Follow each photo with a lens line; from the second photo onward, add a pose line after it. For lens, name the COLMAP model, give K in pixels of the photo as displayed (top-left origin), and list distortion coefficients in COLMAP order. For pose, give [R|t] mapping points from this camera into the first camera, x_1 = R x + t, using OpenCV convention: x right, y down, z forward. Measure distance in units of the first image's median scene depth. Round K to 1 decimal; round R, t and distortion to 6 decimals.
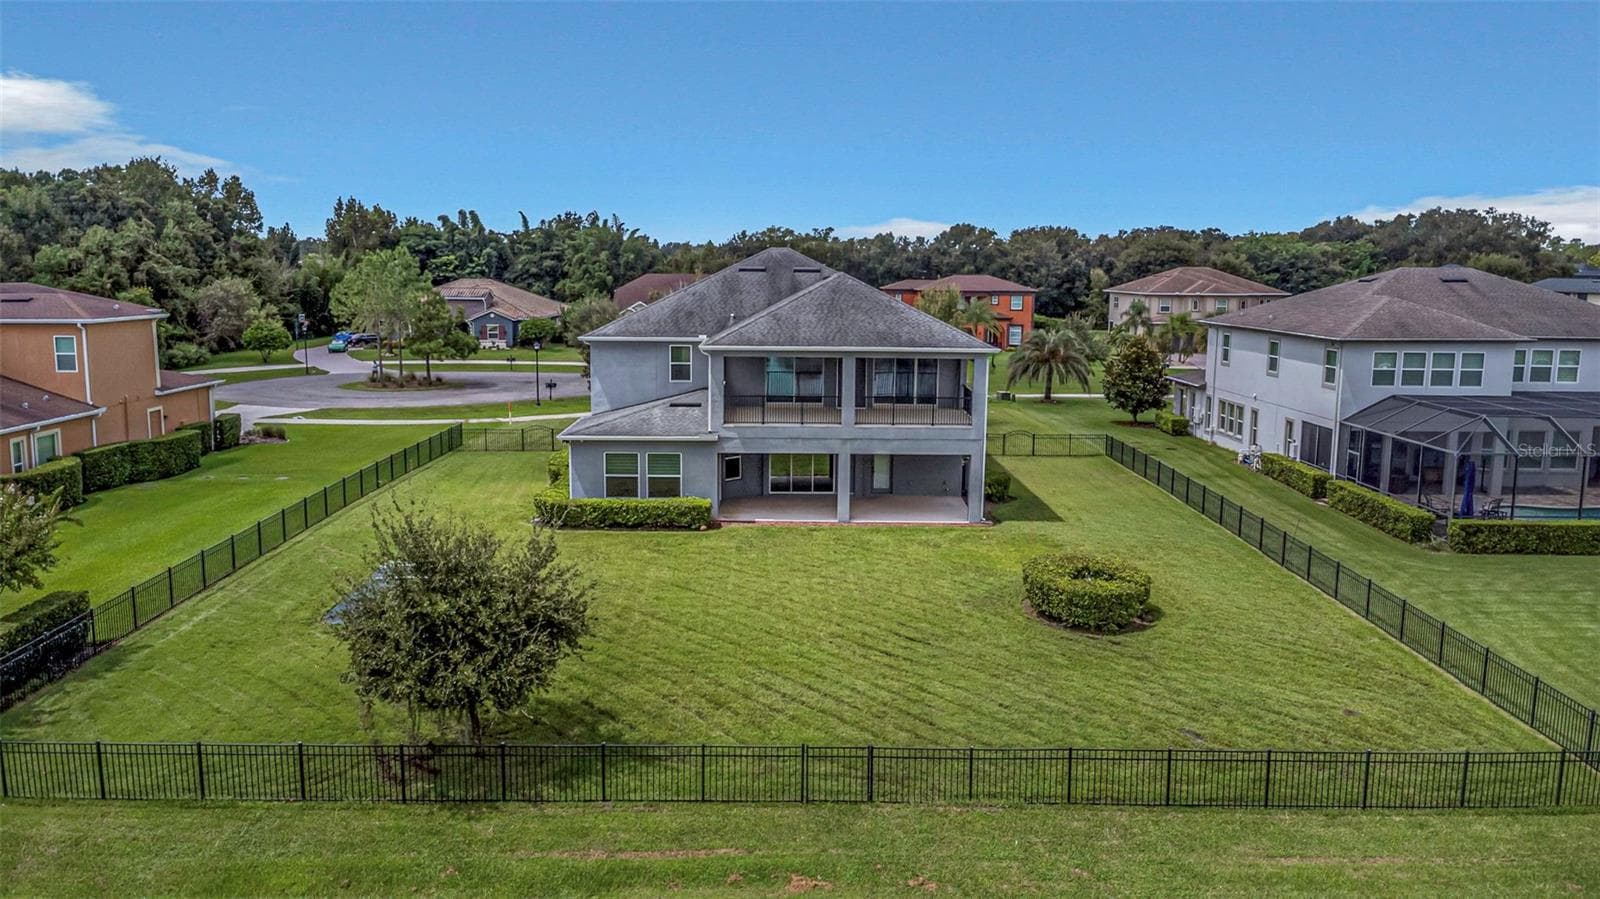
lens RADIAL K [[1157.7, 0, 800.0], [0, 1157.7, 449.5], [0, 0, 1]] dist [0.009276, -0.000606]
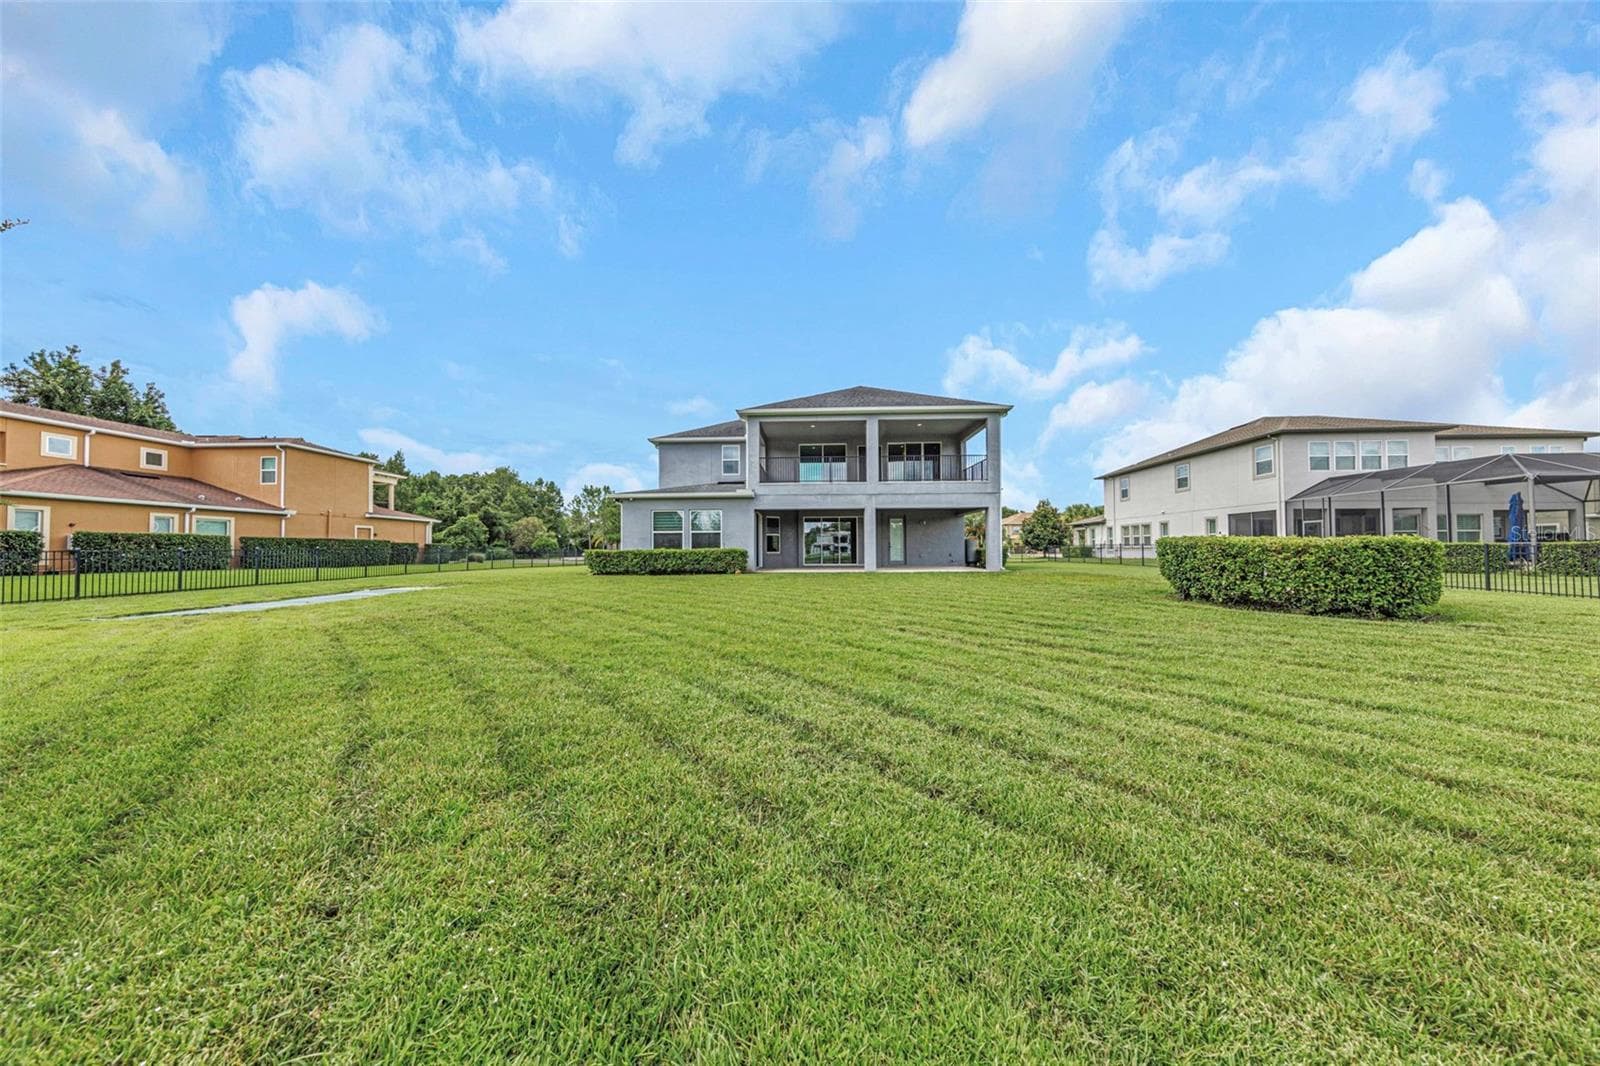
lens RADIAL K [[504.9, 0, 800.0], [0, 504.9, 533.0], [0, 0, 1]] dist [0.012503, -0.000075]
pose [[0.998589, -0.020015, -0.049189, -0.004987], [0.010374, 0.981932, -0.188948, 0.115340], [0.052083, 0.188171, 0.980754, 0.534276]]
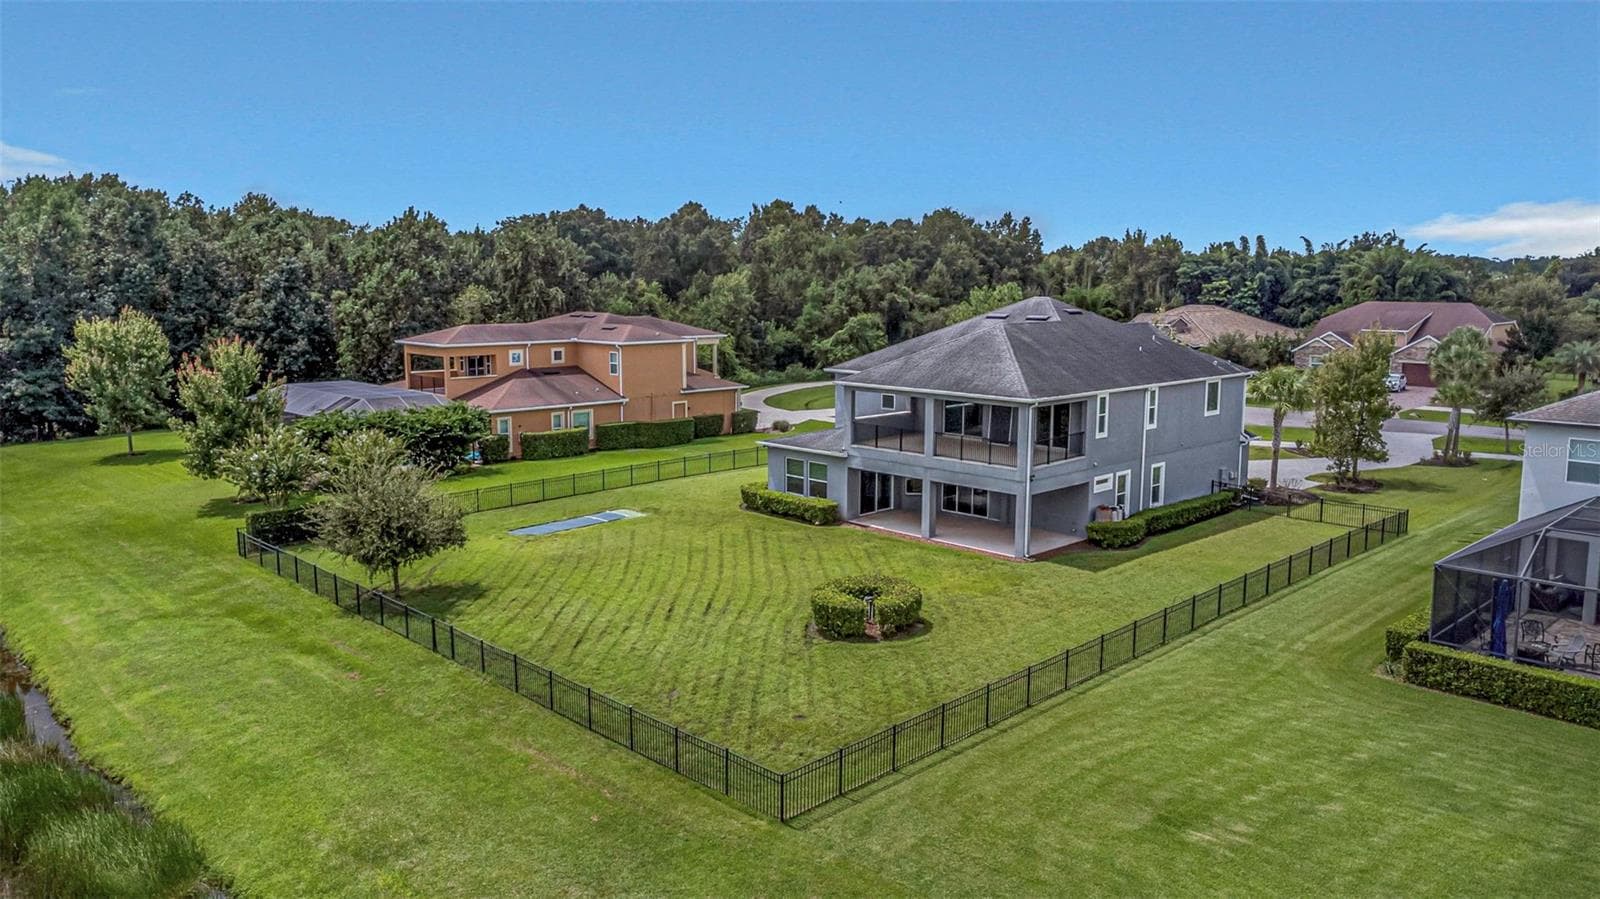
lens RADIAL K [[1157.7, 0, 800.0], [0, 1157.7, 449.5], [0, 0, 1]] dist [0.009276, -0.000606]
pose [[0.690351, 0.100068, -0.716521, 0.778601], [-0.108301, 0.993523, 0.034408, -0.053029], [0.715322, 0.053846, 0.696717, 0.092179]]
